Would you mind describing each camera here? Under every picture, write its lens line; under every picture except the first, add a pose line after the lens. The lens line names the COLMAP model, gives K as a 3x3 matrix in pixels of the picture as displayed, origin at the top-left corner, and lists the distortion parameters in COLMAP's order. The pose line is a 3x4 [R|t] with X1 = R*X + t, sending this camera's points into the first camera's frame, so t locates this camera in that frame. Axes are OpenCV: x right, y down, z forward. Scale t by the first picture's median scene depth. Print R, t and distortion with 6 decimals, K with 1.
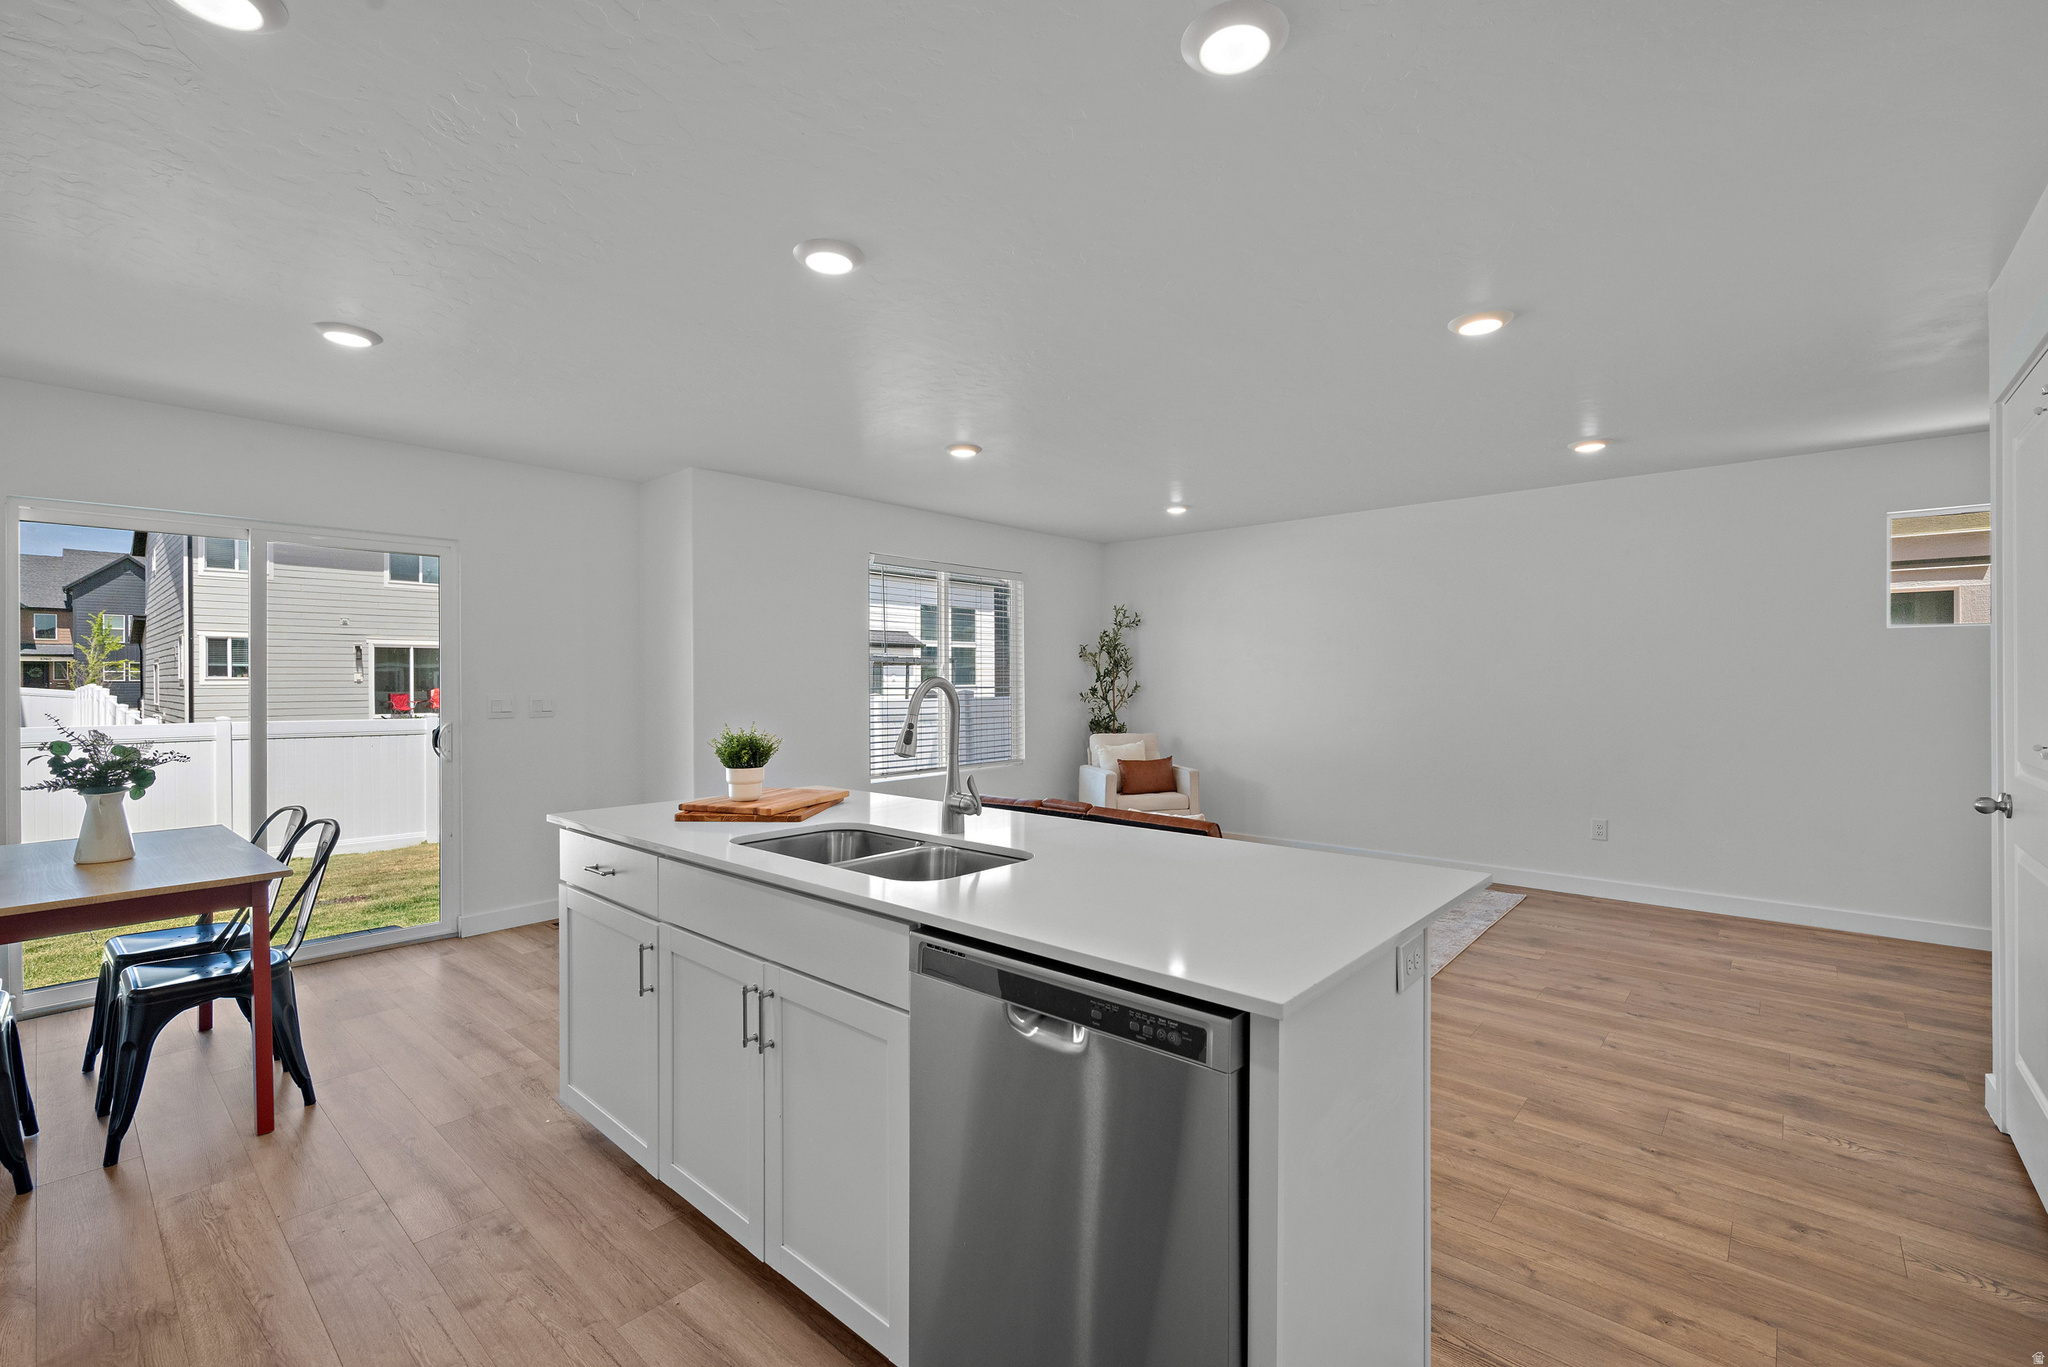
lens RADIAL K [[873.3, 0, 1024.0], [0, 873.3, 683.5], [0, 0, 1]] dist [-0.002417, -0.000222]
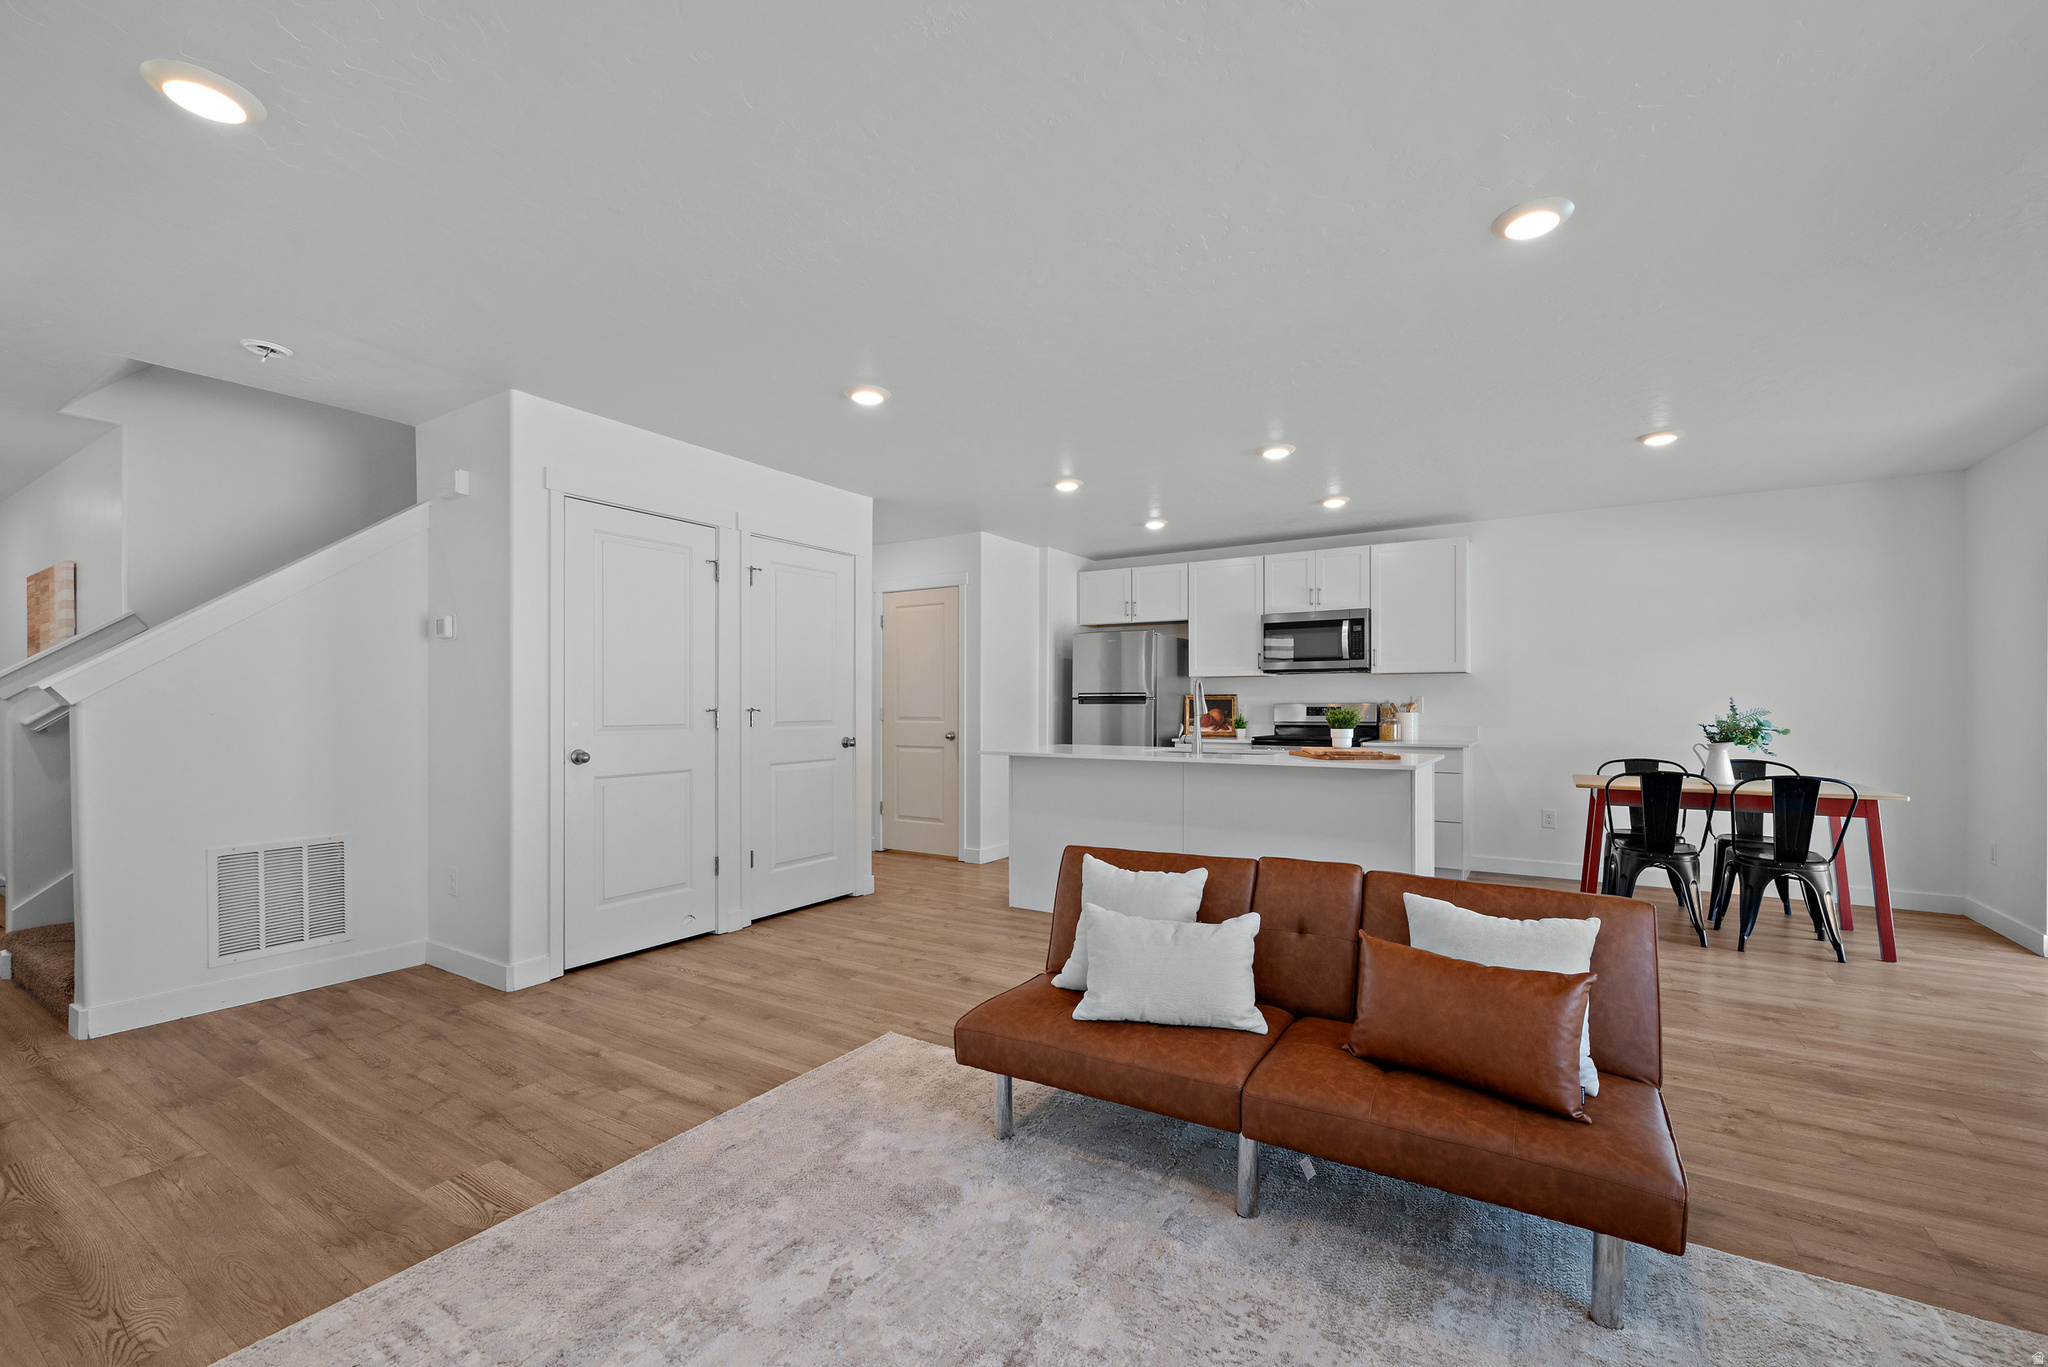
lens RADIAL K [[844.0, 0, 1053.0], [0, 844.0, 701.6], [0, 0, 1]] dist [-0.000438, -0.000054]
pose [[-0.982831, 0.003234, -0.184480, 0.465349], [0.003523, 0.999993, -0.001242, 0.037273], [0.184475, -0.001871, -0.982835, 2.179795]]
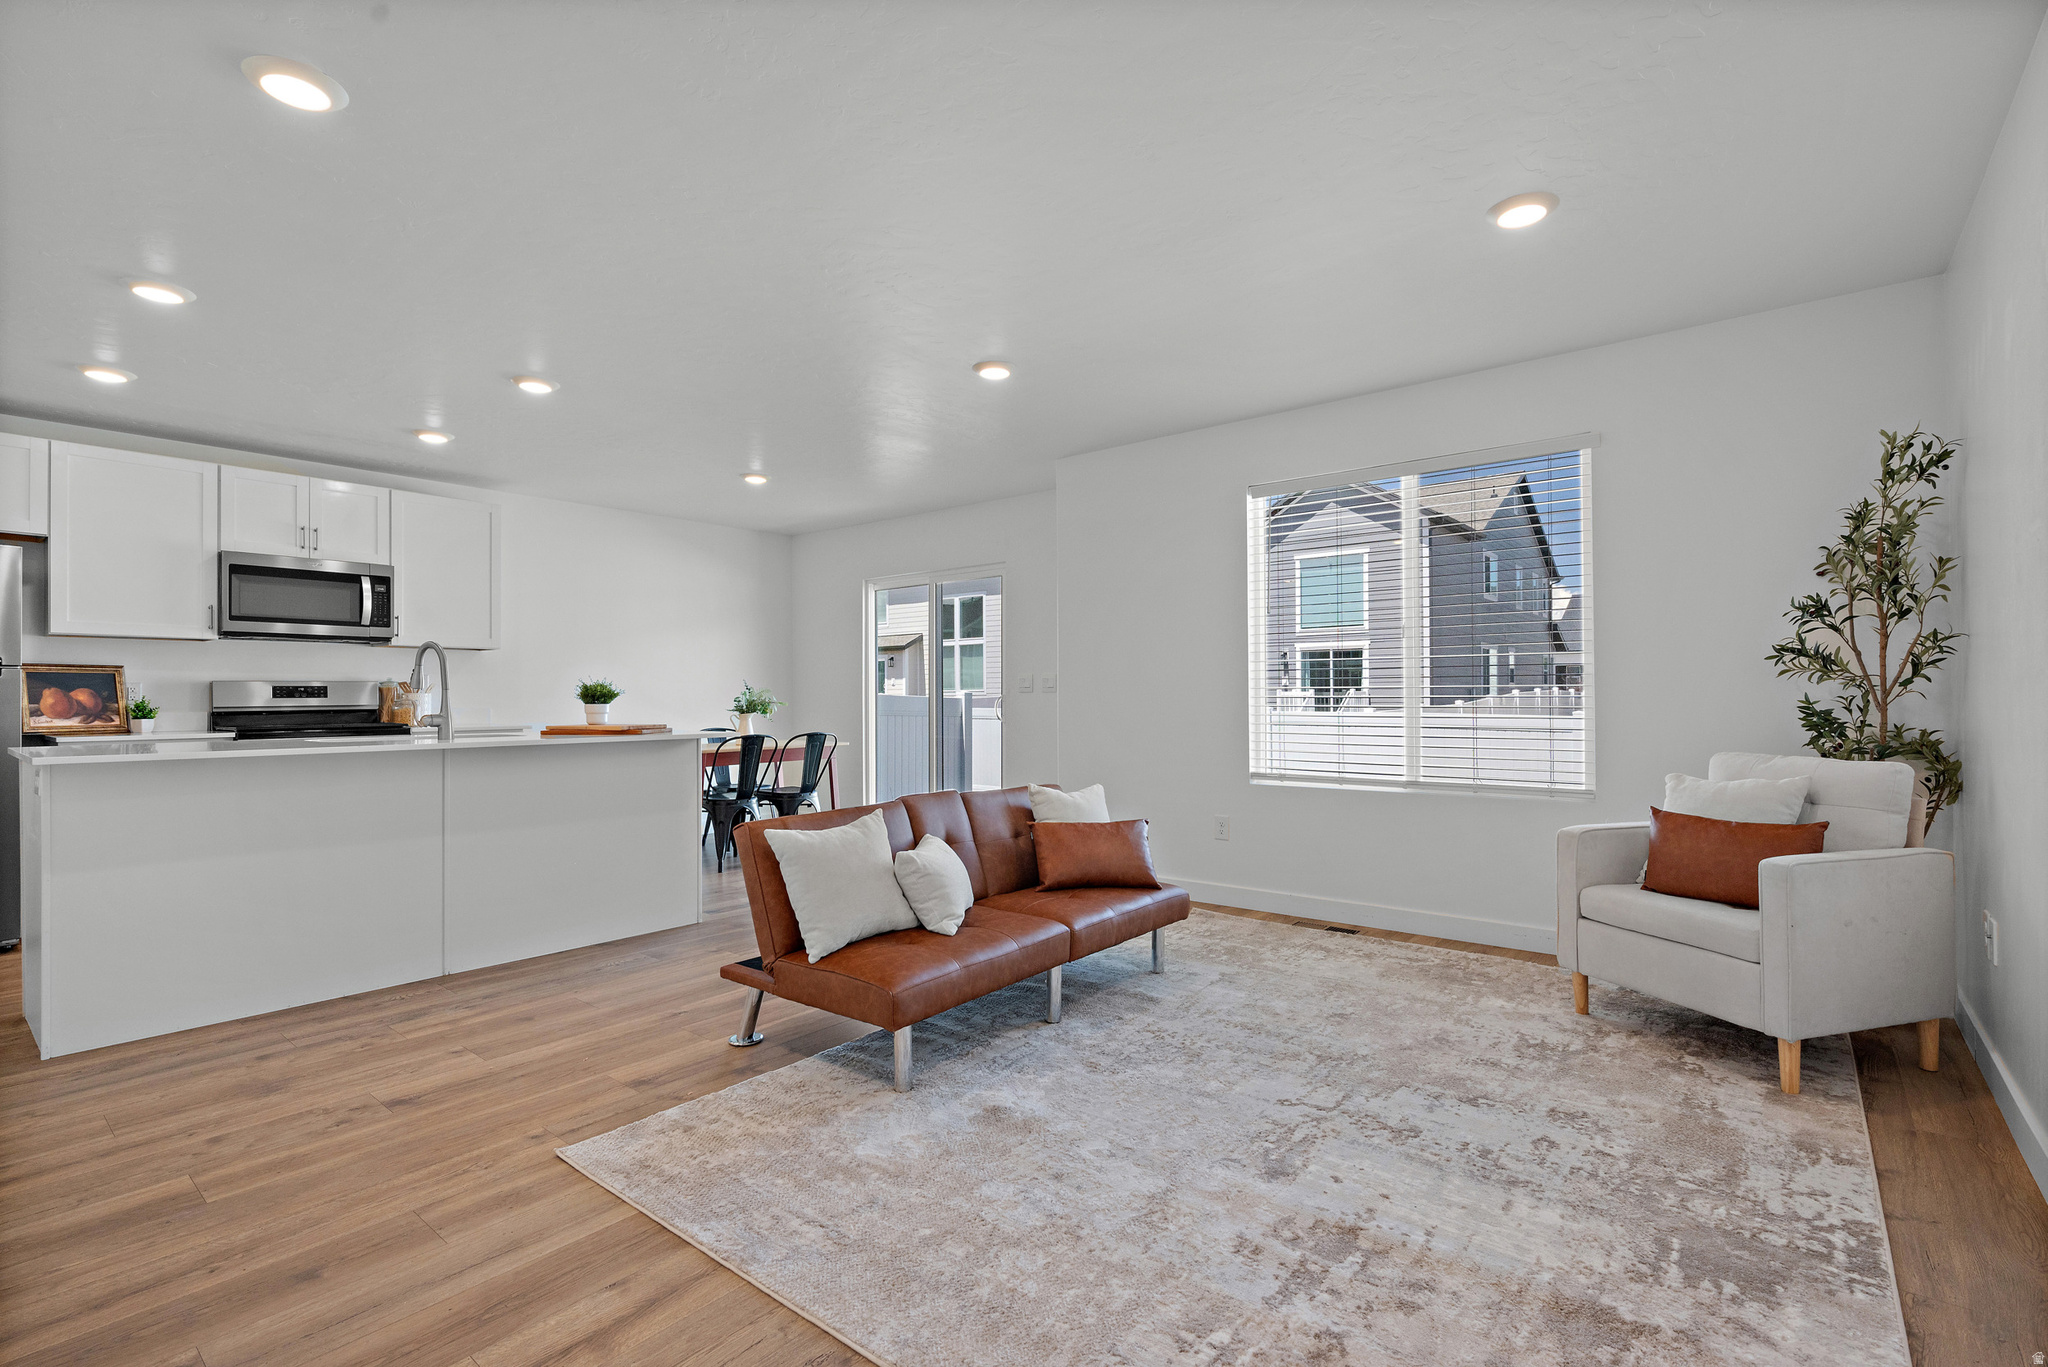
lens RADIAL K [[927.5, 0, 1028.0], [0, 927.5, 686.4], [0, 0, 1]] dist [-0.000178, -0.000163]
pose [[0.047878, -0.006034, -0.998835, 1.241143], [0.000180, 0.999982, -0.006032, 0.062908], [0.998853, 0.000109, 0.047878, 1.488041]]
